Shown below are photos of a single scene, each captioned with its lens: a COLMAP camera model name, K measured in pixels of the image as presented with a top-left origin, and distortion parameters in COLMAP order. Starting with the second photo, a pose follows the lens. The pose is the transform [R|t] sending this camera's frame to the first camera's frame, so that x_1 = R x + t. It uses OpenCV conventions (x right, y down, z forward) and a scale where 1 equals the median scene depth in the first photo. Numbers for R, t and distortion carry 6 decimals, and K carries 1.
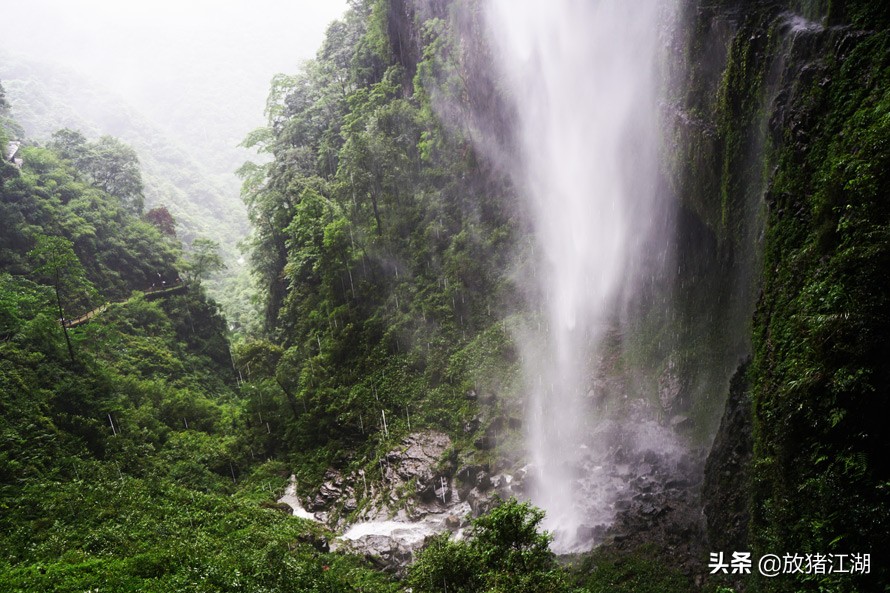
lens RADIAL K [[729.9, 0, 445.0], [0, 729.9, 296.5], [0, 0, 1]] dist [0.004612, 0.016906]
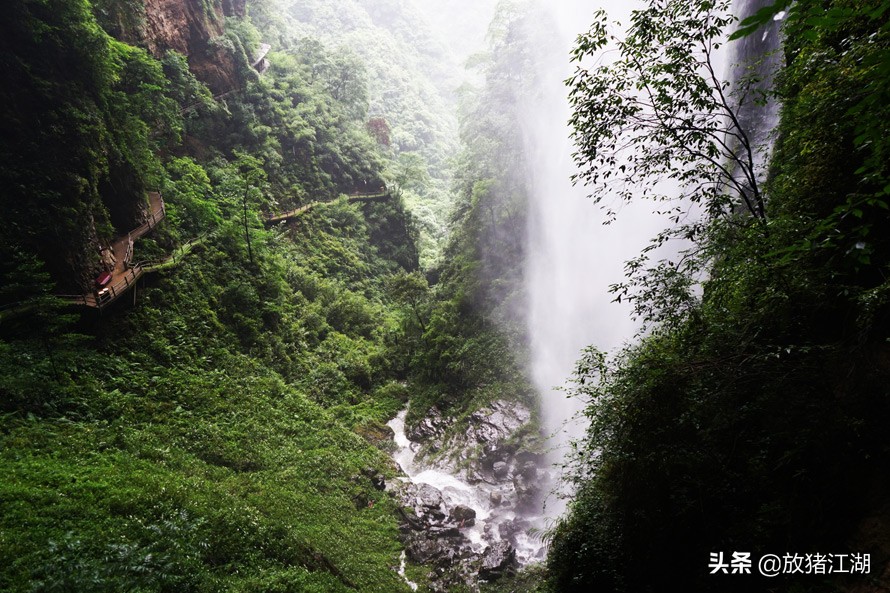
lens RADIAL K [[729.9, 0, 445.0], [0, 729.9, 296.5], [0, 0, 1]] dist [0.004612, 0.016906]
pose [[0.924957, 0.217570, -0.311639, 0.108334], [-0.171600, 0.970674, 0.168358, -0.074560], [0.339129, -0.102247, 0.935167, 0.000538]]
